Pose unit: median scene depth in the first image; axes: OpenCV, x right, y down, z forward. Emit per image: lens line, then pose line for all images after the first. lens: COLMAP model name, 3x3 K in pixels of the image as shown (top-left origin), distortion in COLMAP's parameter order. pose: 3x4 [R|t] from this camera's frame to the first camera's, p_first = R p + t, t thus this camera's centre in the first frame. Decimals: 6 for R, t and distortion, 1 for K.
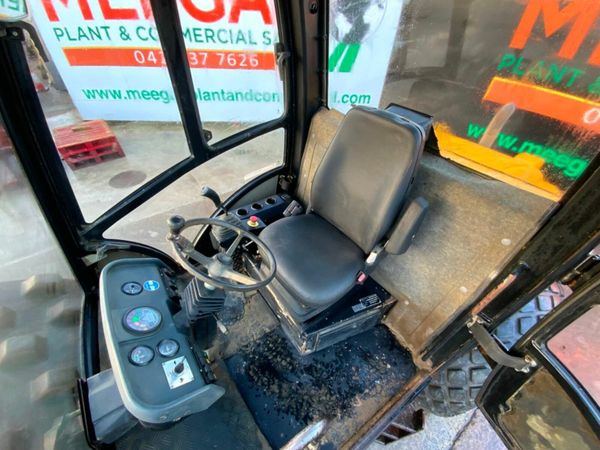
lens RADIAL K [[243.4, 0, 300.5], [0, 243.4, 223.1], [0, 0, 1]] dist [0.014712, -0.015259]
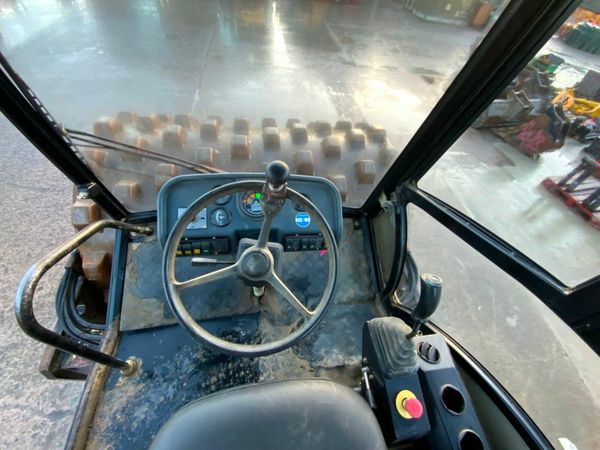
lens RADIAL K [[243.4, 0, 300.5], [0, 243.4, 223.1], [0, 0, 1]] dist [0.014712, -0.015259]
pose [[-0.480637, 0.614887, -0.625222, -0.020892], [-0.686858, 0.179278, 0.704333, -0.280057], [0.545174, 0.767967, 0.336172, 0.518030]]
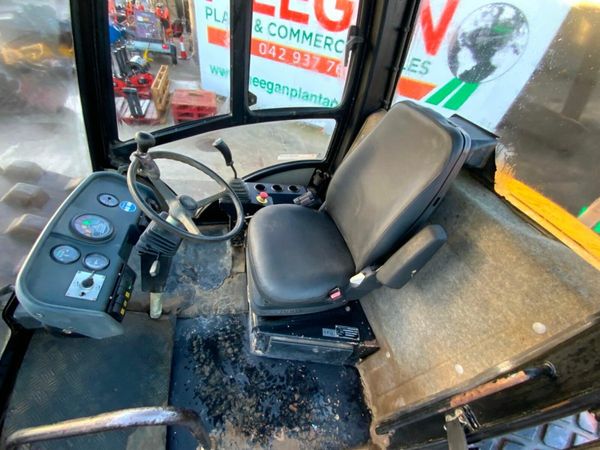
lens RADIAL K [[243.4, 0, 300.5], [0, 243.4, 223.1], [0, 0, 1]] dist [0.014712, -0.015259]
pose [[0.902977, 0.362143, -0.231269, 0.215925], [-0.375149, 0.926868, -0.013370, 0.047838], [0.209514, 0.098833, 0.972798, 0.129456]]
